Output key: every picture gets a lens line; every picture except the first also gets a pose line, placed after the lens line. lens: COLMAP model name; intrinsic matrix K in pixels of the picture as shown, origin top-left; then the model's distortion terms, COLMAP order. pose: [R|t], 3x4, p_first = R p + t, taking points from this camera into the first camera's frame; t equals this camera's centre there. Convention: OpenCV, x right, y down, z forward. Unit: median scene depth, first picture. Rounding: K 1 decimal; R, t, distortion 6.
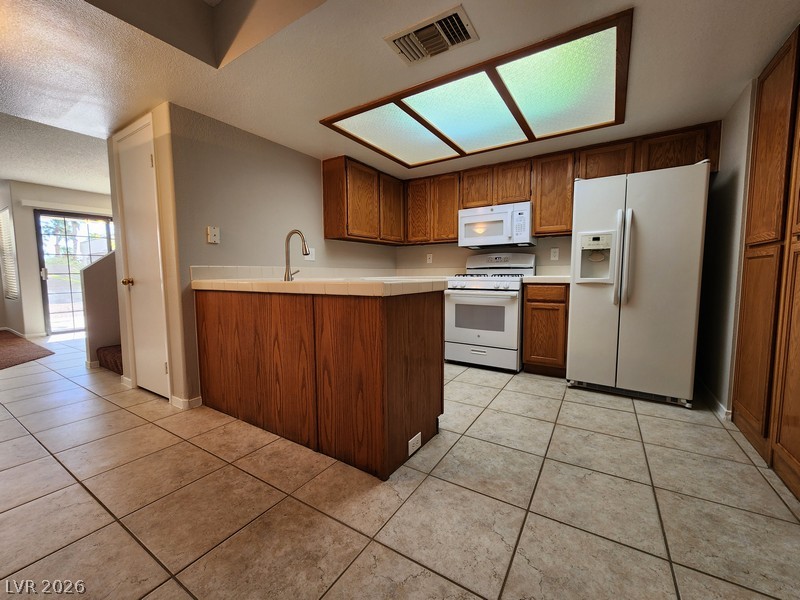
lens RADIAL K [[325.9, 0, 399.7], [0, 325.9, 300.0], [0, 0, 1]] dist [-0.000680, -0.000397]
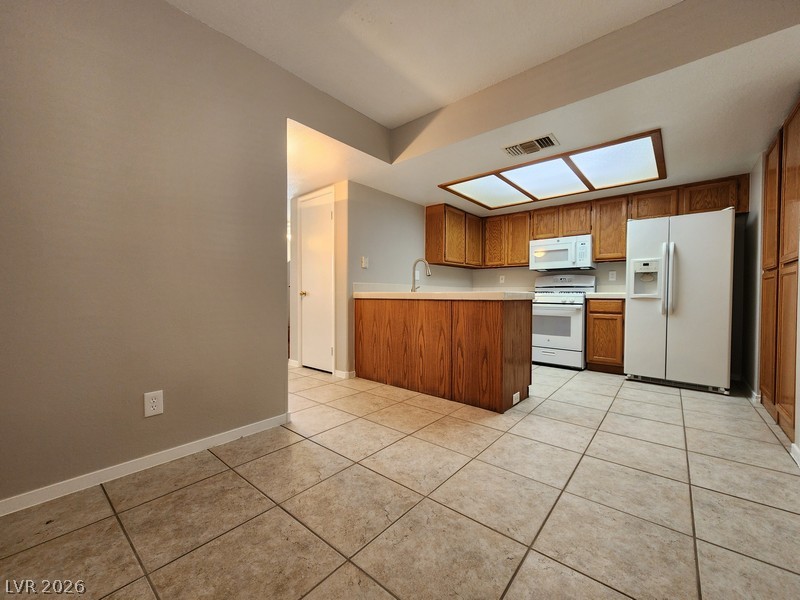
lens RADIAL K [[325.9, 0, 399.8], [0, 325.9, 300.1], [0, 0, 1]] dist [-0.000680, -0.000397]
pose [[0.990535, 0.013190, -0.136626, -0.218543], [-0.021902, 0.997807, -0.062464, 0.065120], [0.135502, 0.064865, 0.988651, -0.463157]]
